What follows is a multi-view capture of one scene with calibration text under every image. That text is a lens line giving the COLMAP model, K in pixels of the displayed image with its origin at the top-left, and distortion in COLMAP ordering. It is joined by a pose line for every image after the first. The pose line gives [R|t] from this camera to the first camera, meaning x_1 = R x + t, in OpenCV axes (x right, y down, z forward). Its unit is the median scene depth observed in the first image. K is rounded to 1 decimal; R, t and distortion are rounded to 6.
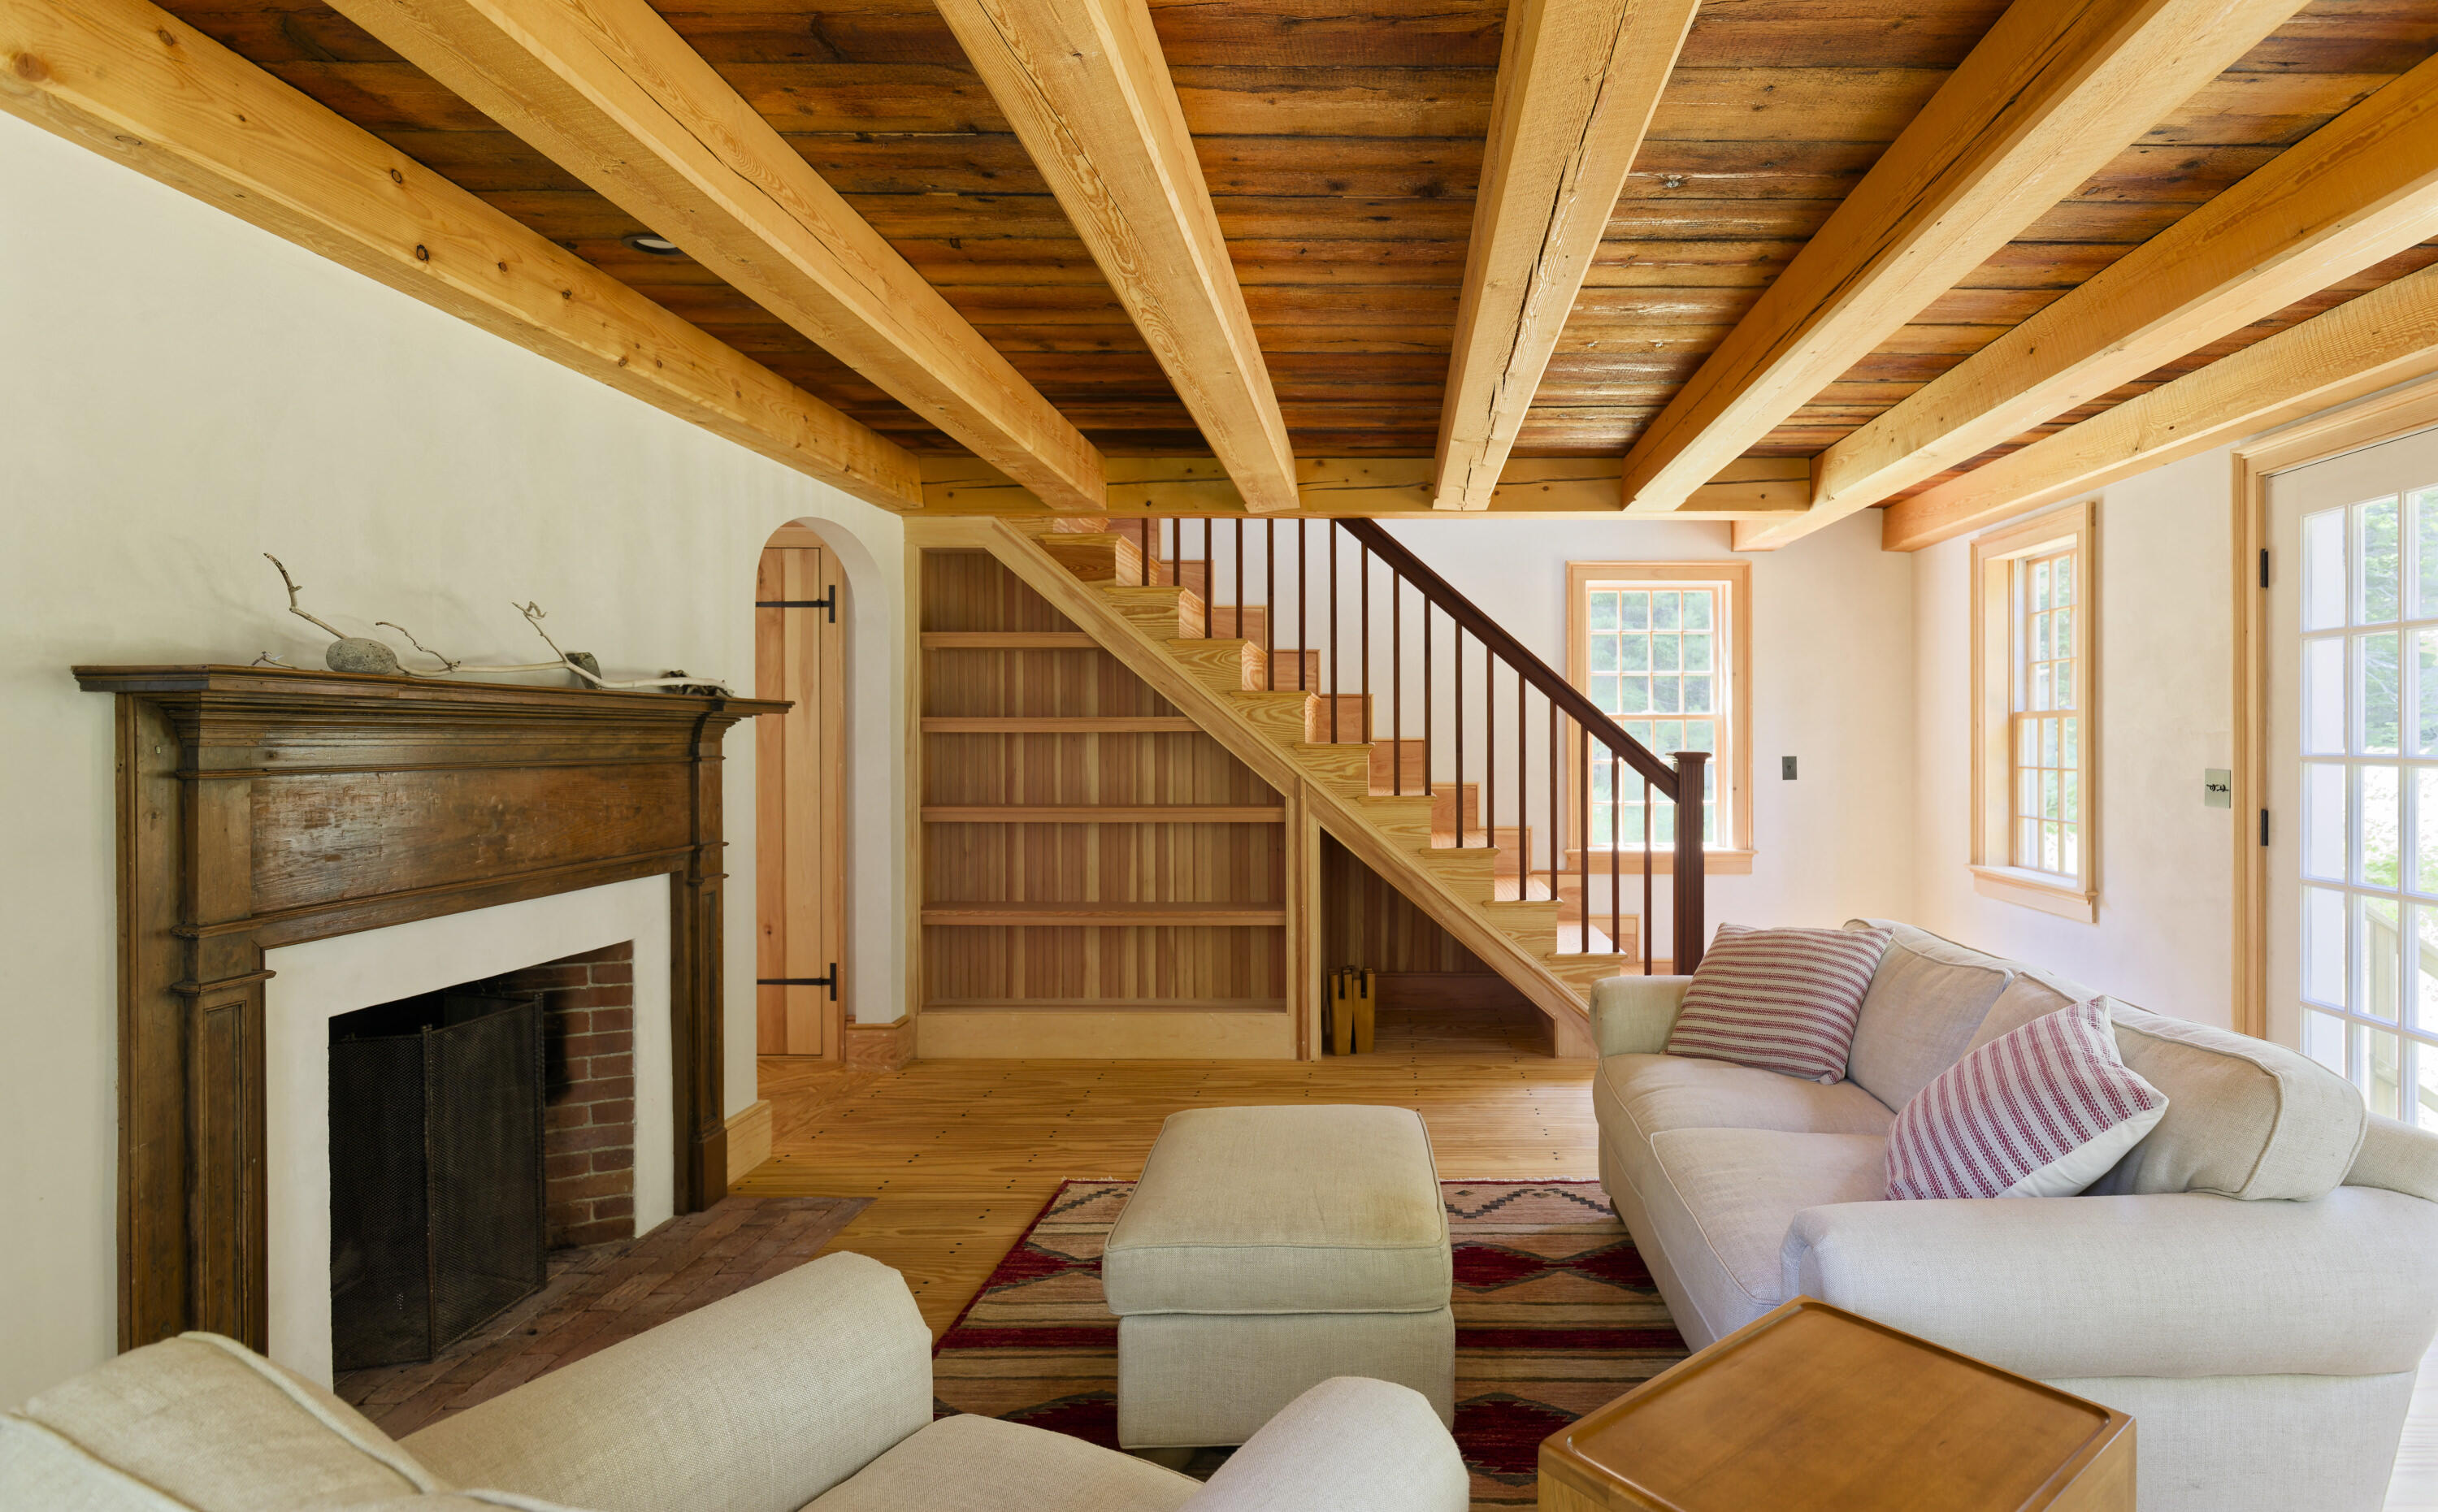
lens RADIAL K [[1221.5, 0, 1395.5], [0, 1221.5, 739.0], [0, 0, 1]] dist [-0.020525, 0.000356]
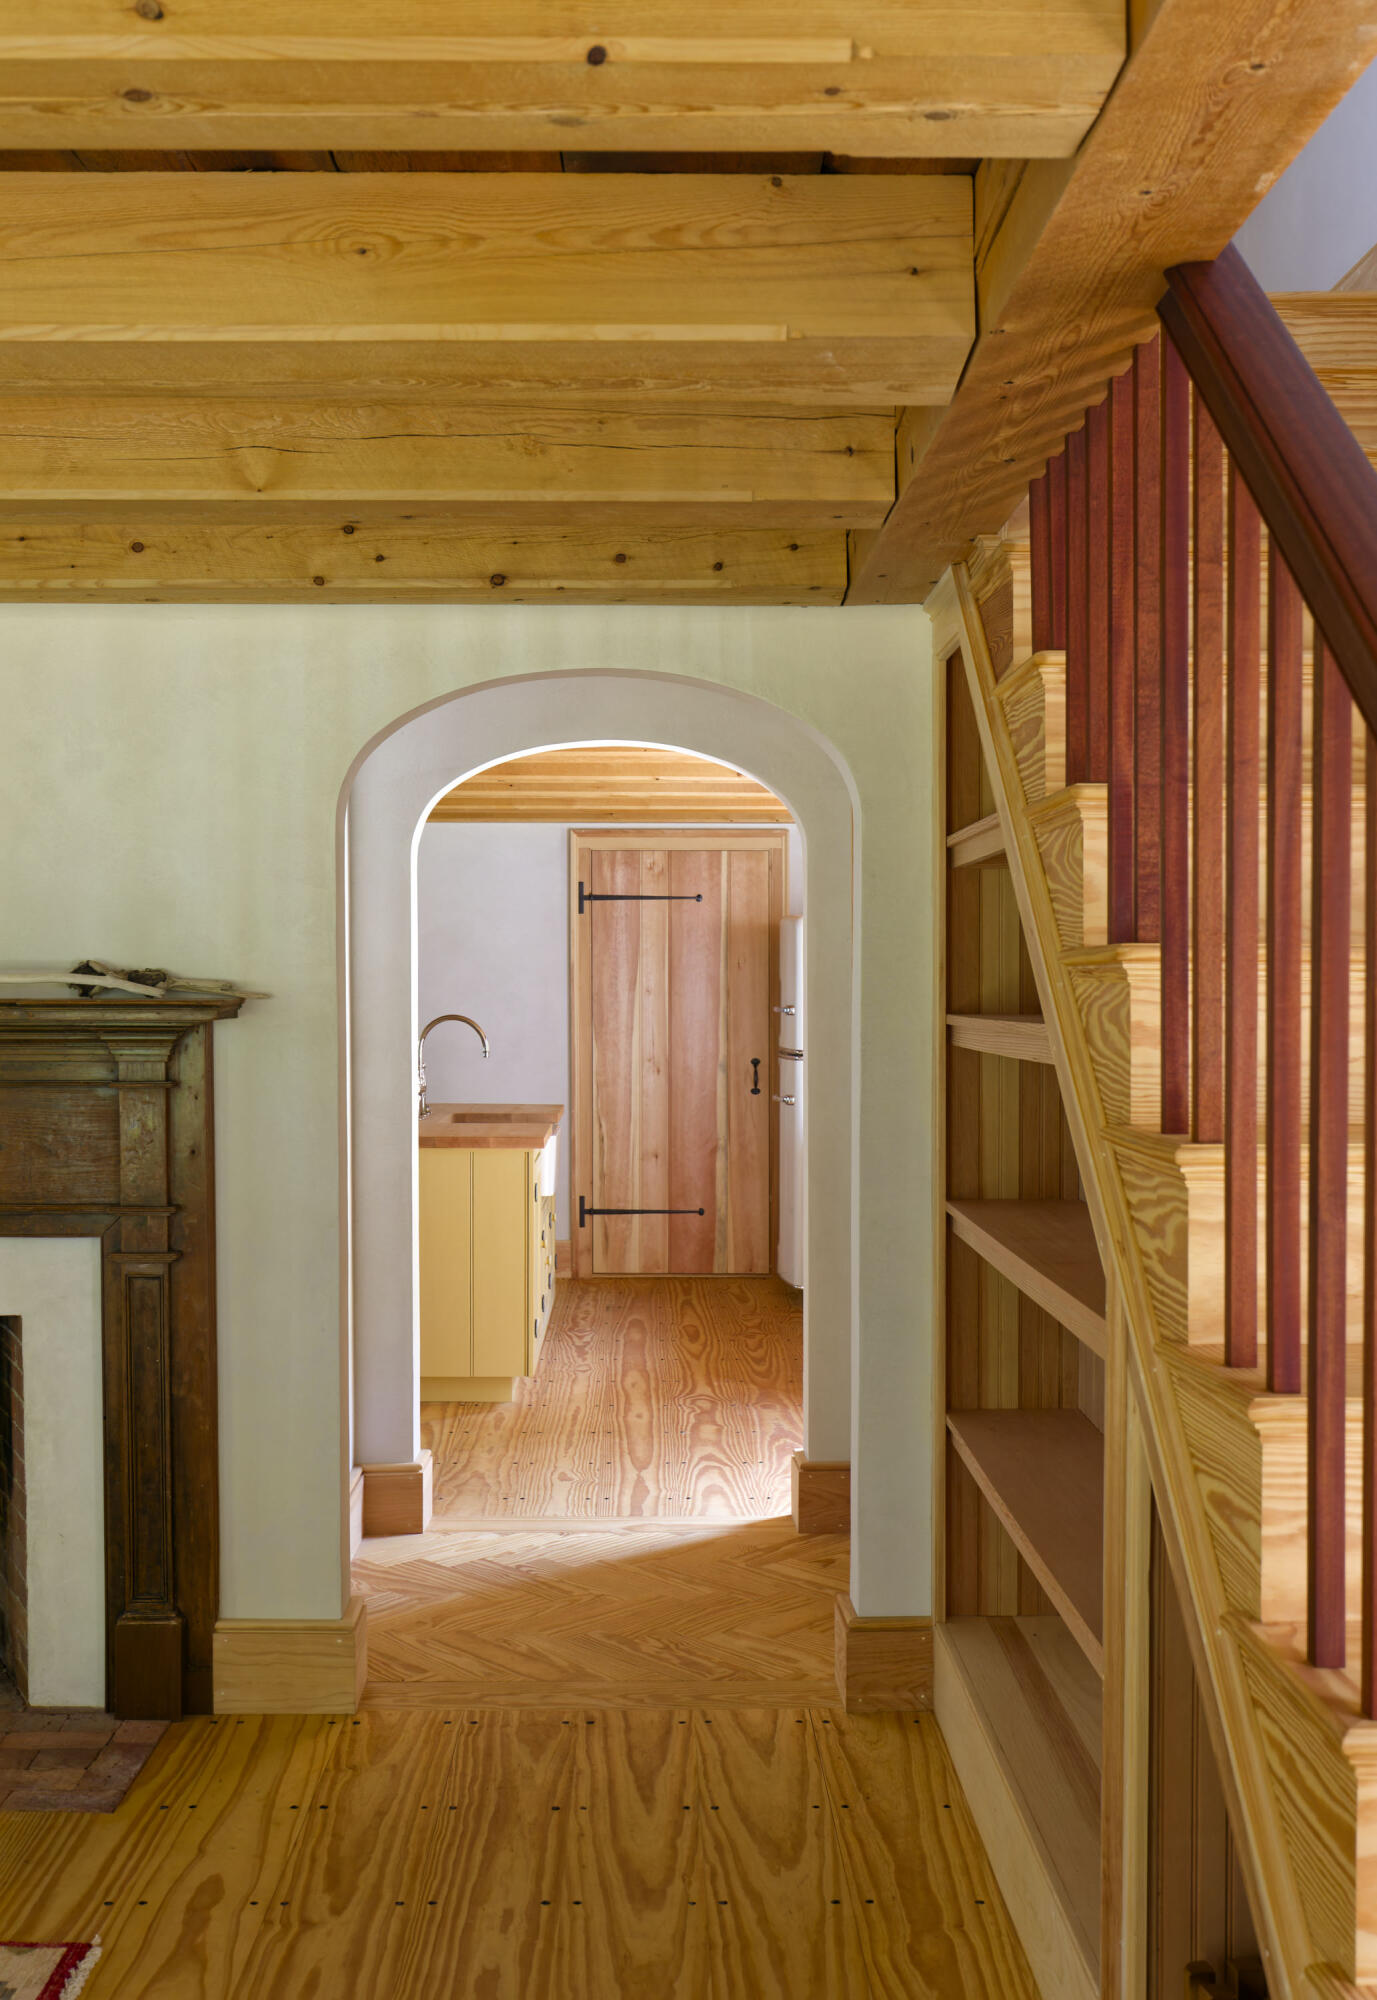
lens RADIAL K [[2007.9, 0, 660.7], [0, 2007.9, 1031.3], [0, 0, 1]] dist [-0.005050, 0.000000]
pose [[0.002403, 0.025727, -0.999666, 0.404874], [-0.000394, 0.999669, 0.025726, -0.030919], [0.999997, 0.000332, 0.002413, 0.888456]]
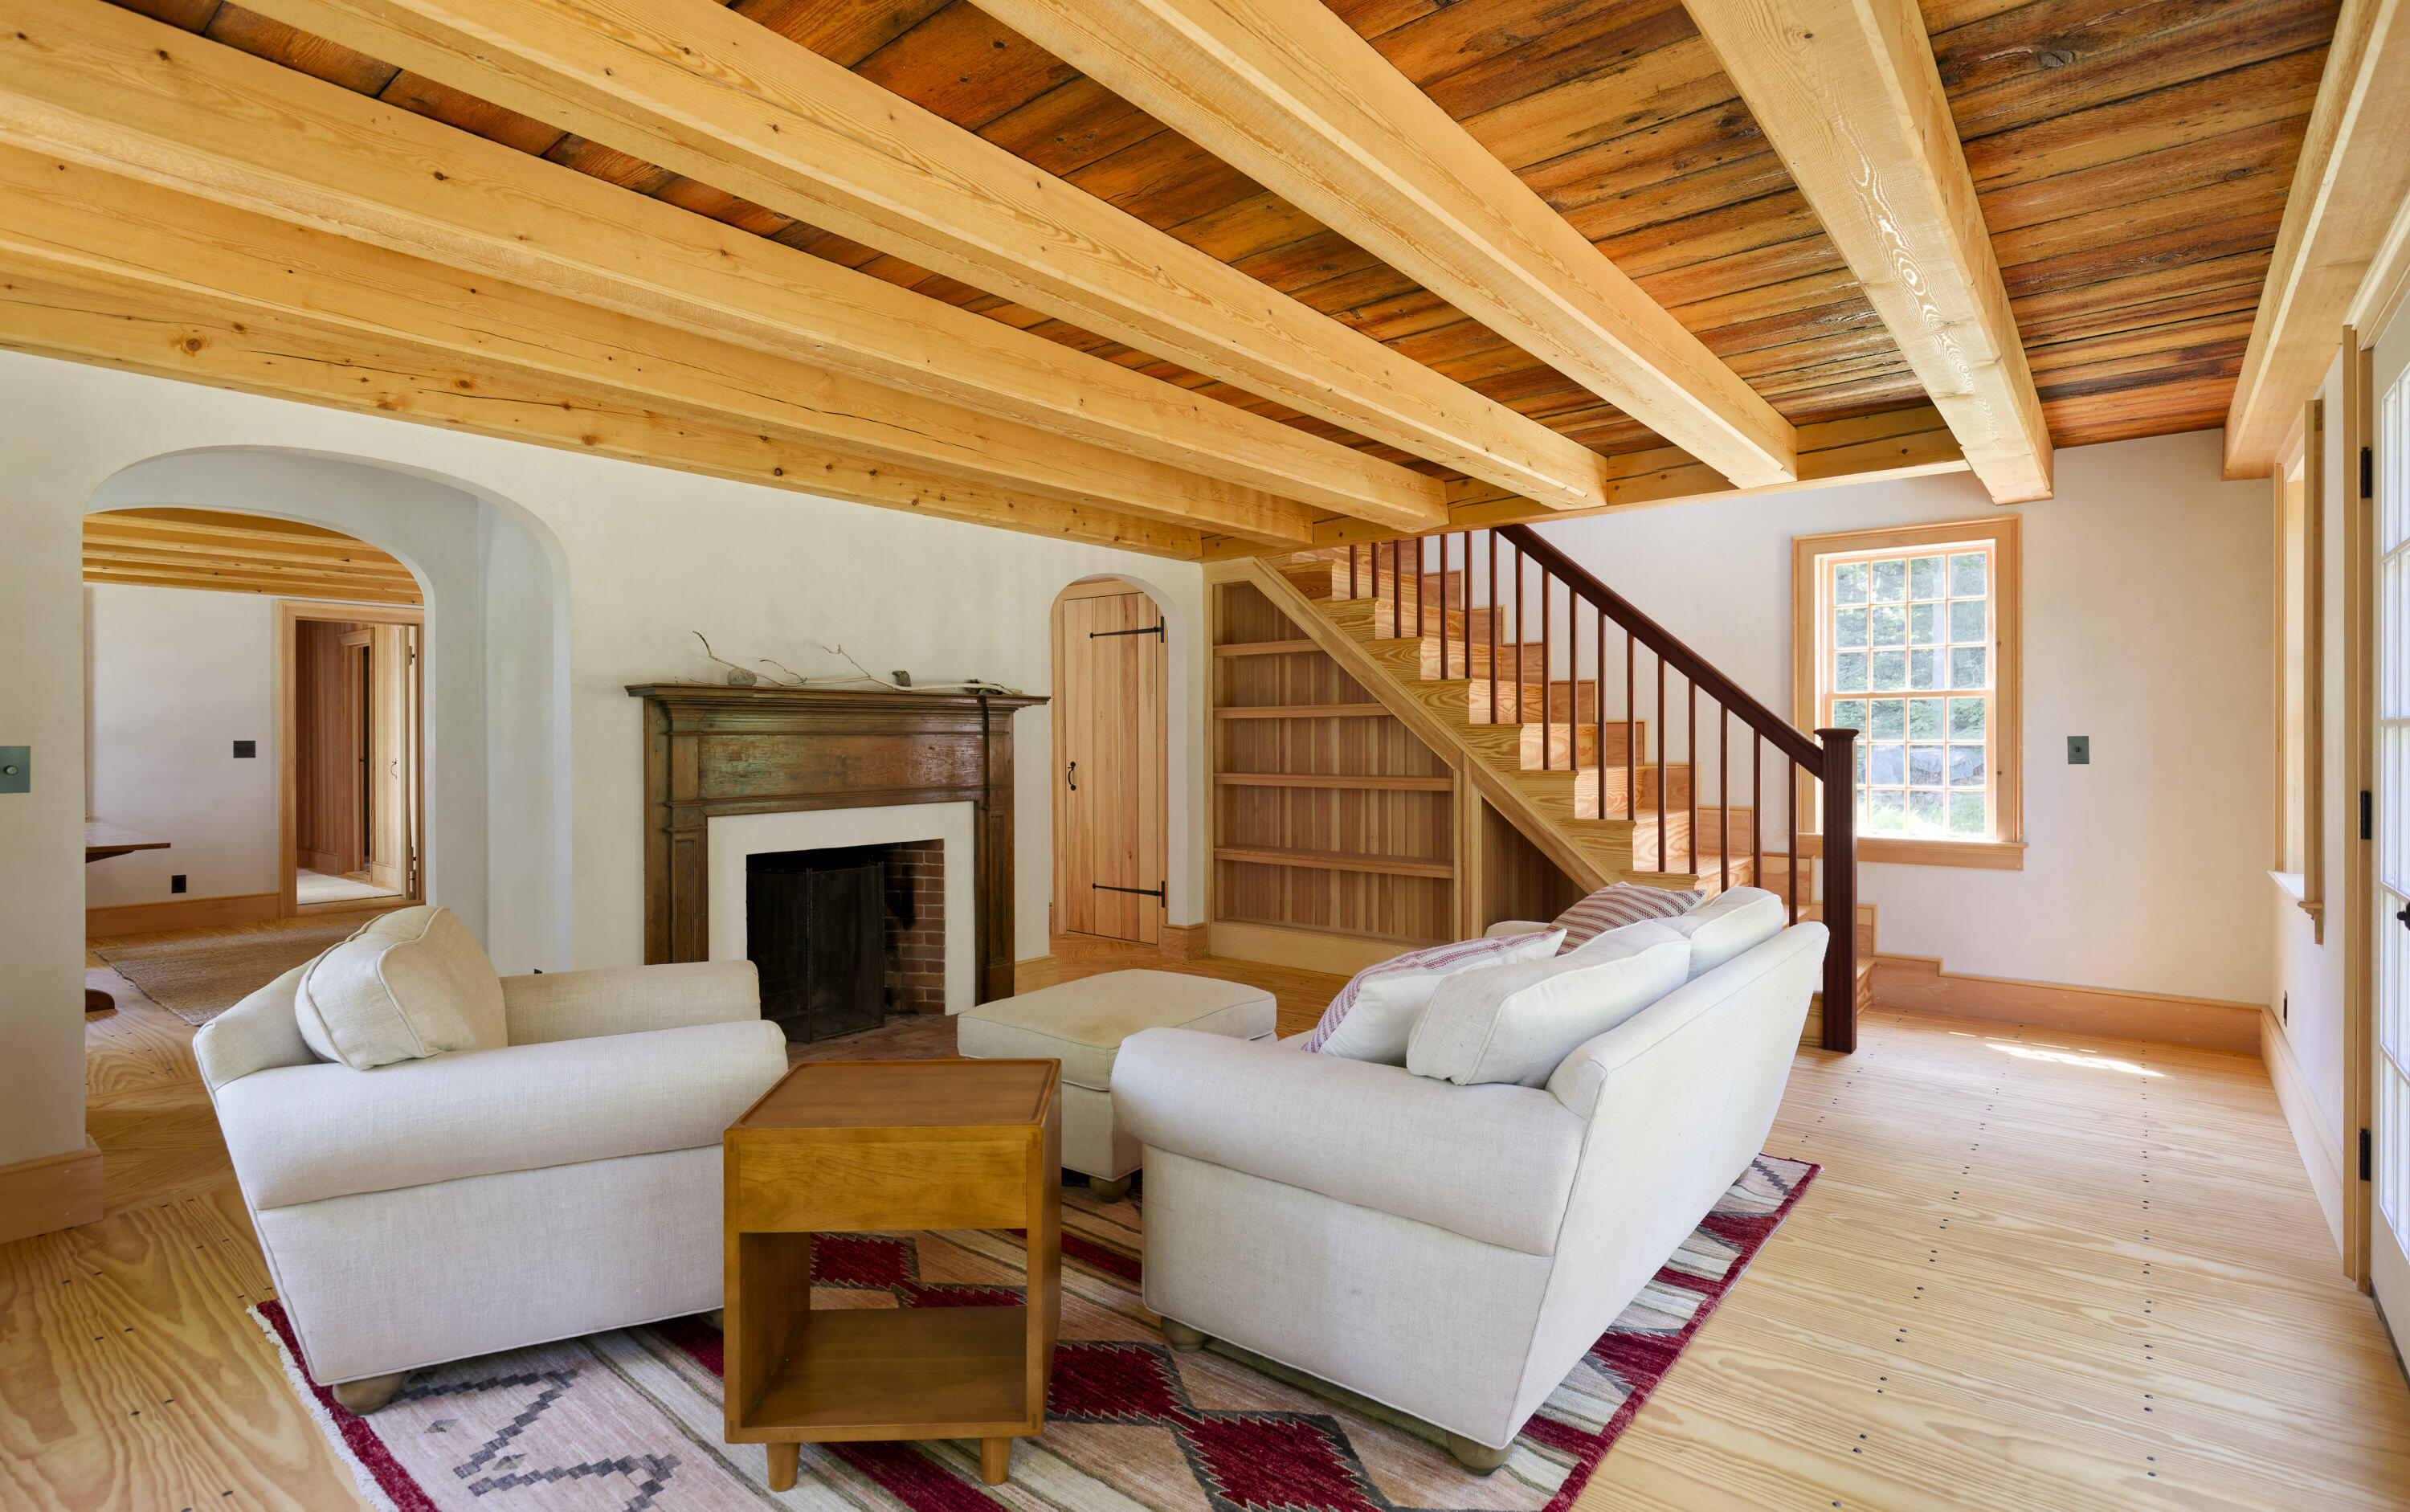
lens RADIAL K [[1140.2, 0, 1209.7], [0, 1140.2, 738.2], [0, 0, 1]] dist [-0.009729, -0.000064]
pose [[0.774059, -0.000959, -0.633113, 0.425028], [0.002899, 0.999994, 0.002029, 0.014320], [0.633107, -0.003406, 0.774056, 0.000121]]
